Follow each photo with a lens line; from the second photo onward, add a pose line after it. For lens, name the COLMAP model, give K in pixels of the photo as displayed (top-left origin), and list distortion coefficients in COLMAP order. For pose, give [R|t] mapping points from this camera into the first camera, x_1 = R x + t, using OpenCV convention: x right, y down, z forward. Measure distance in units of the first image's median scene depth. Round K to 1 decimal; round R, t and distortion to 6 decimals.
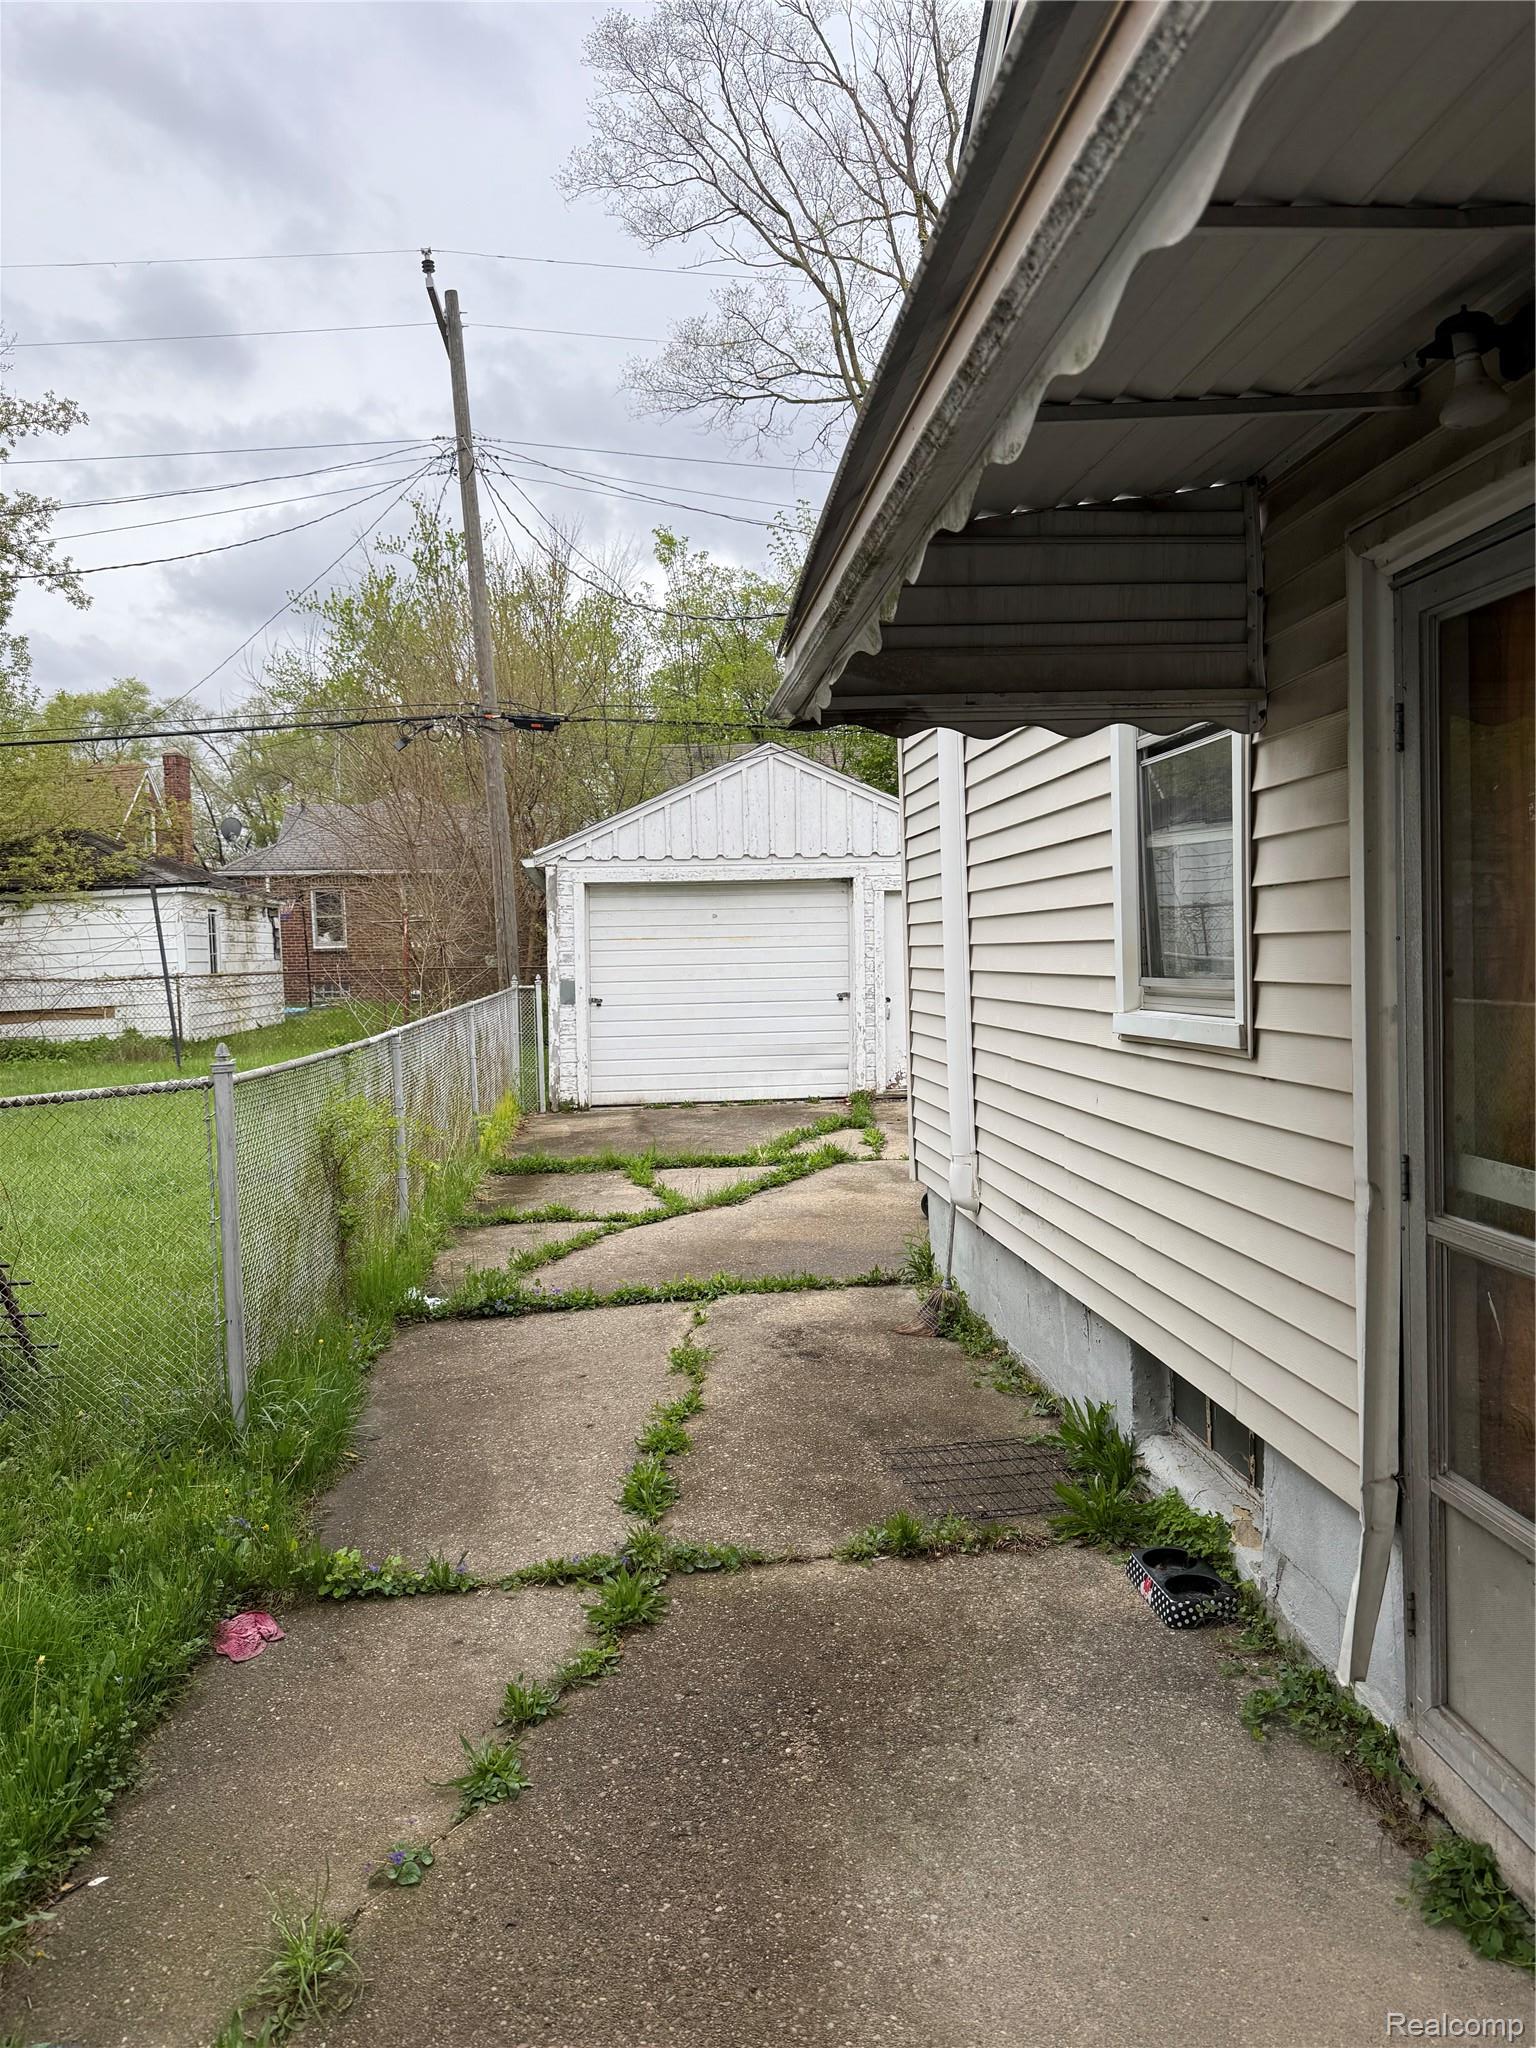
lens RADIAL K [[1438.5, 0, 761.1], [0, 1438.5, 1019.6], [0, 0, 1]] dist [0.035091, -0.039632]
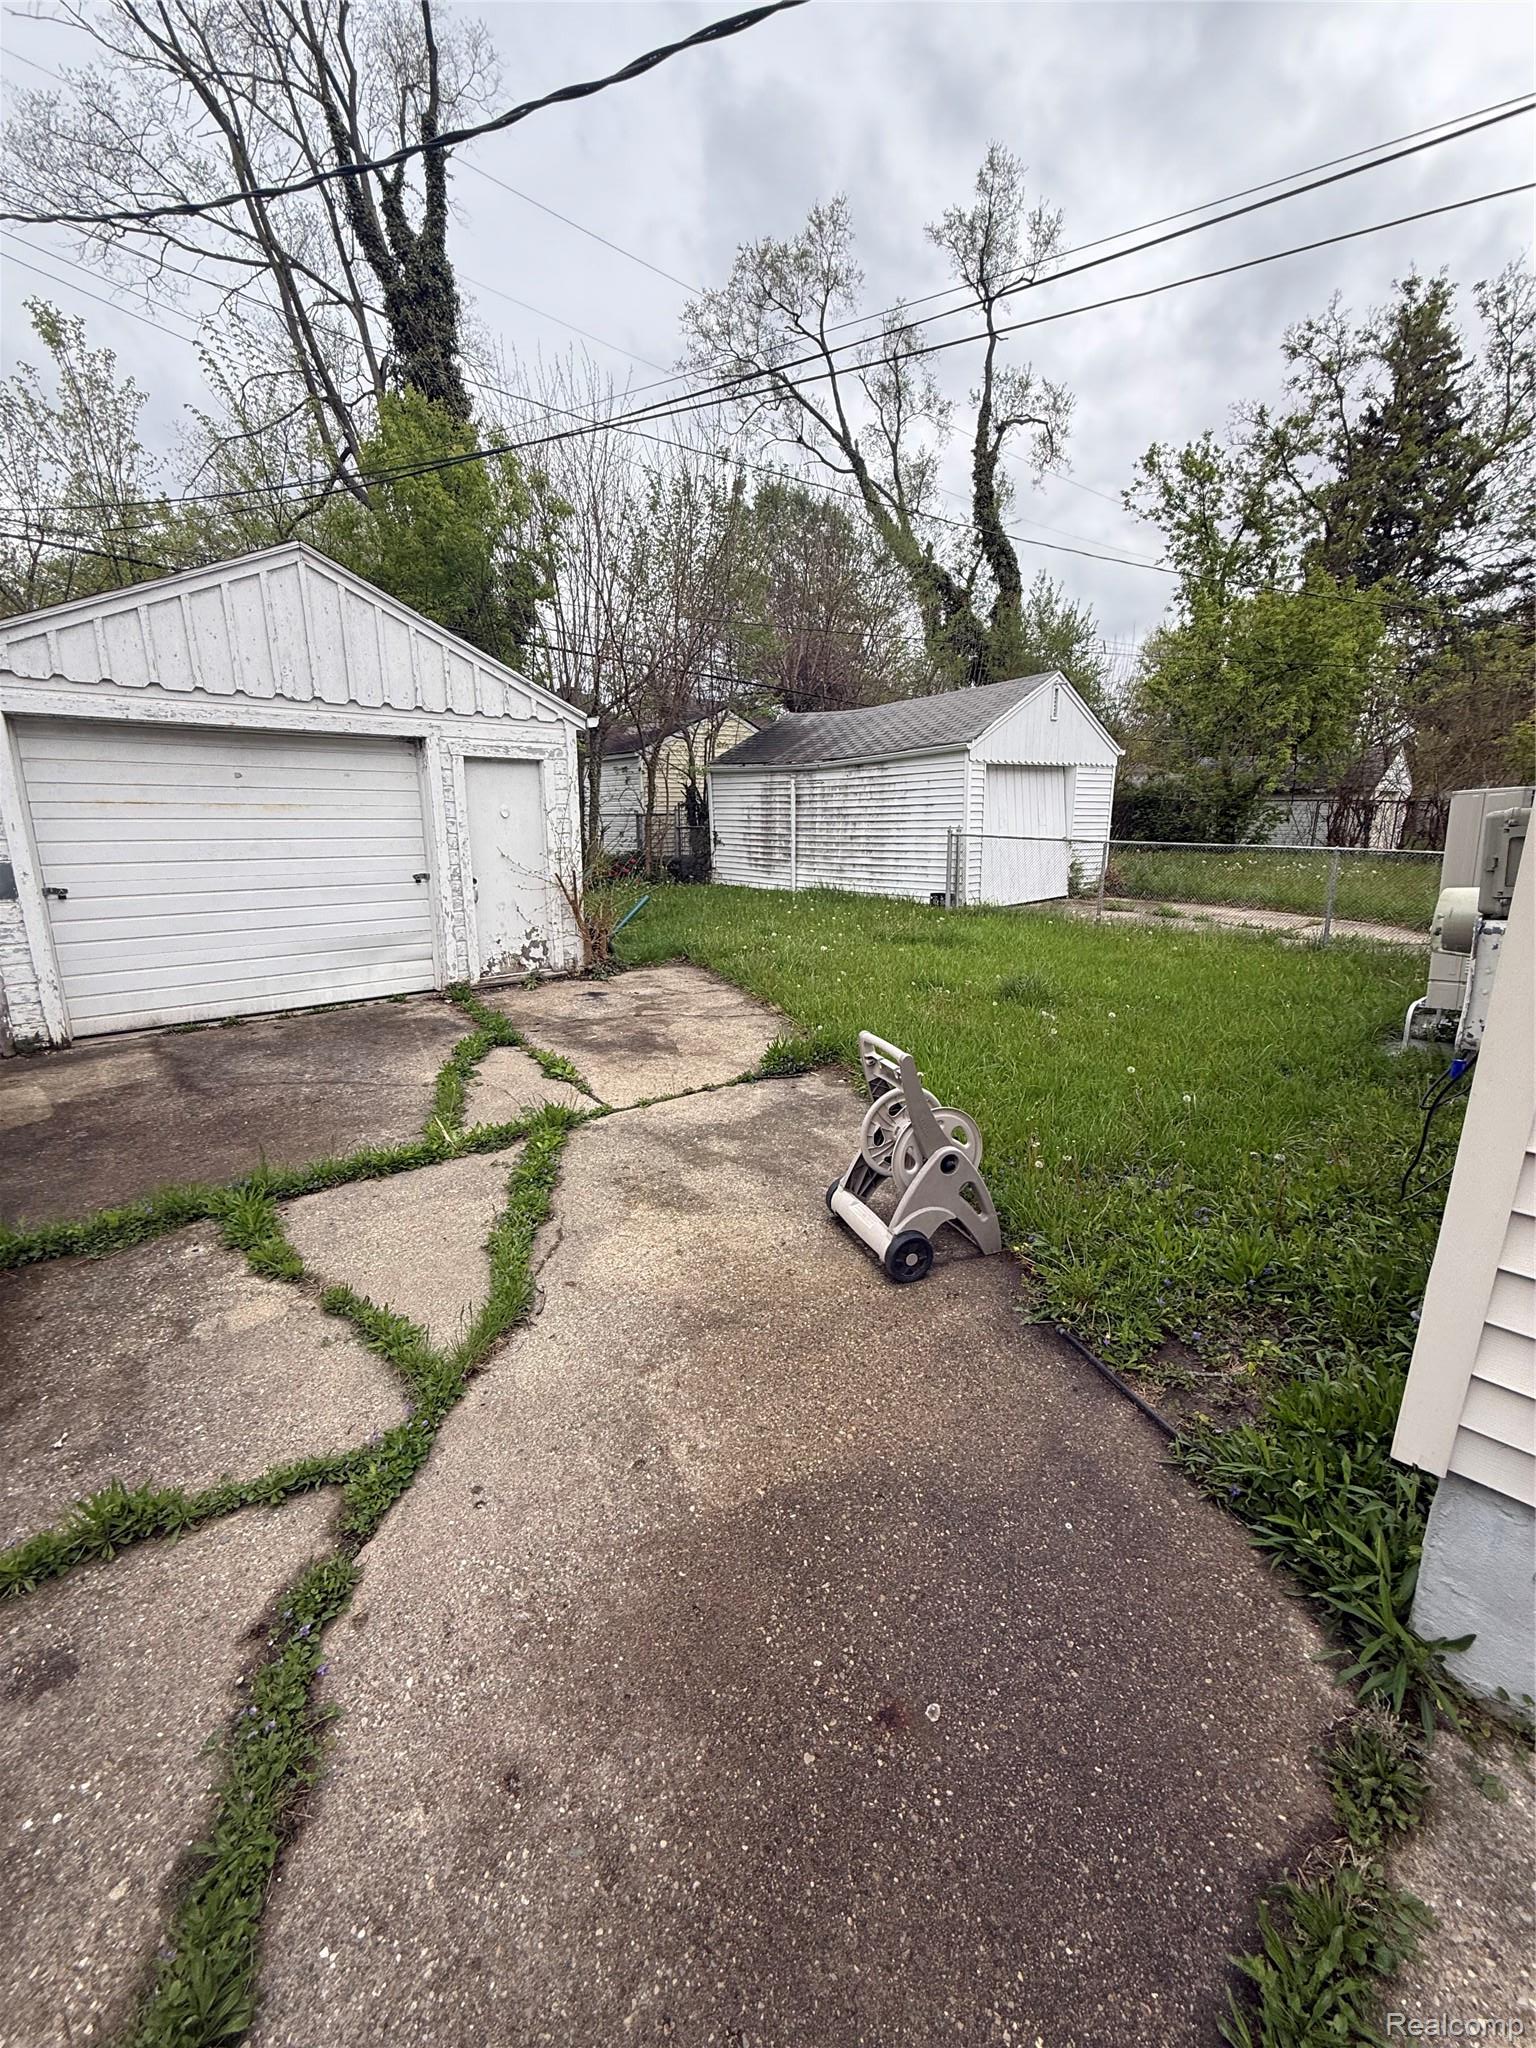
lens RADIAL K [[818.3, 0, 776.6], [0, 818.3, 1024.8], [0, 0, 1]] dist [-0.001351, 0.000086]
pose [[0.810281, -0.121032, 0.573408, -0.066133], [0.015939, 0.982631, 0.184886, -0.017290], [-0.585825, -0.140670, 0.798136, 0.464163]]
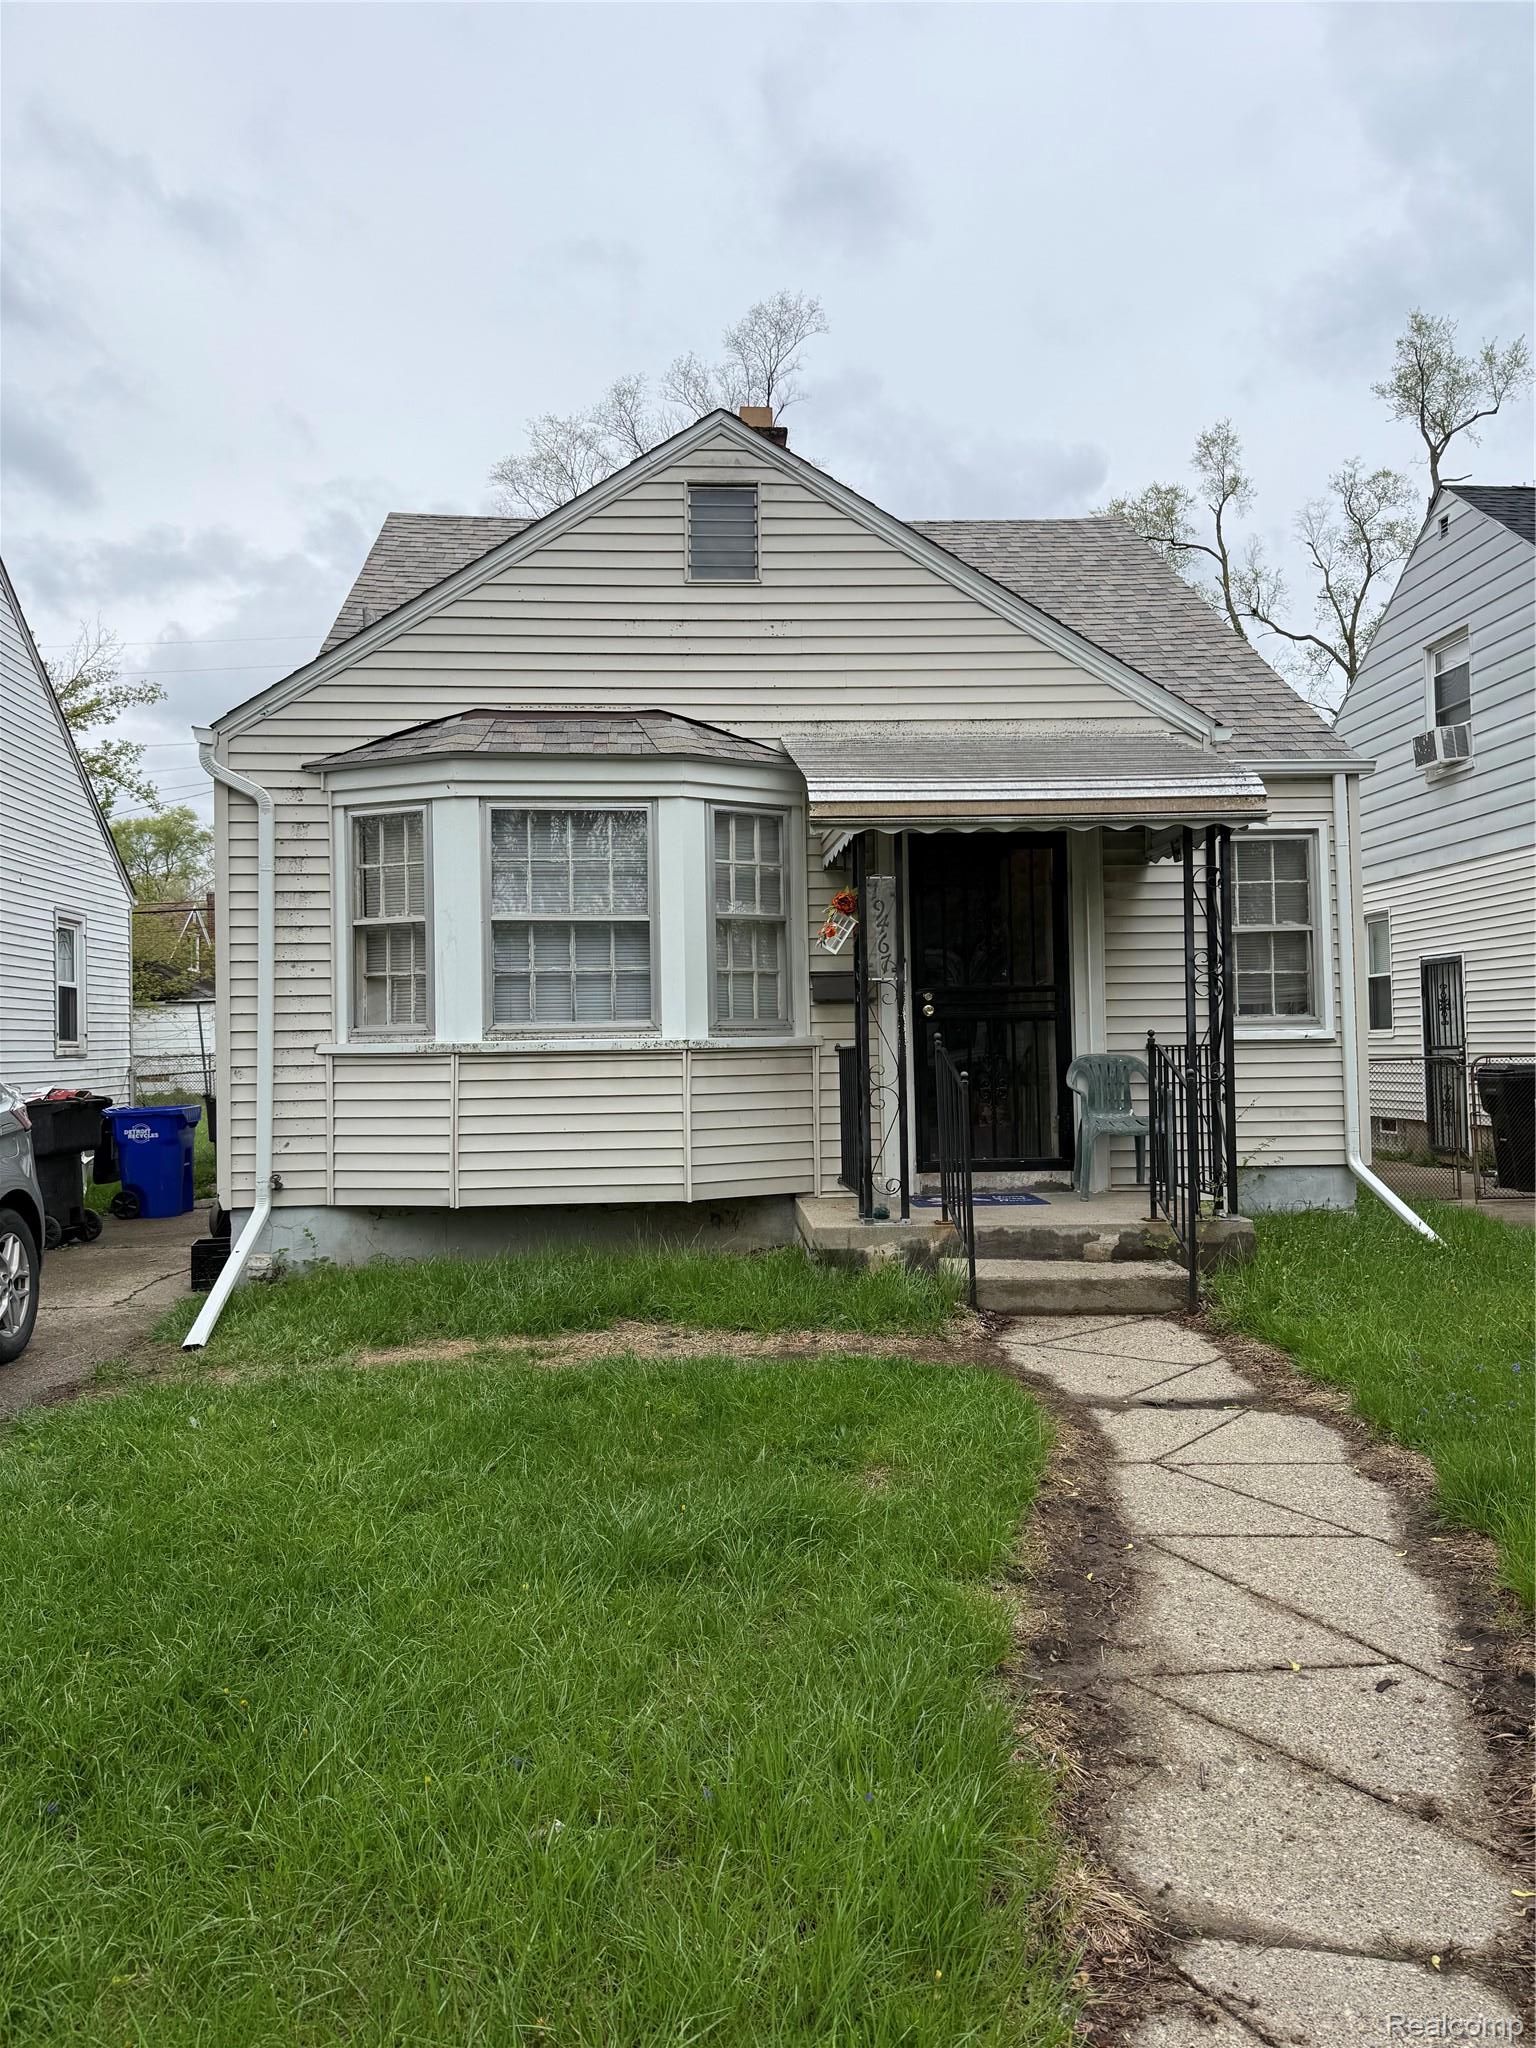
lens RADIAL K [[1438.5, 0, 761.6], [0, 1438.5, 1013.1], [0, 0, 1]] dist [0.035091, -0.039632]
pose [[0.999726, 0.011212, -0.020568, 0.229638], [-0.012656, 0.997361, -0.071493, 0.028763], [0.019713, 0.071734, 0.997229, -0.563268]]
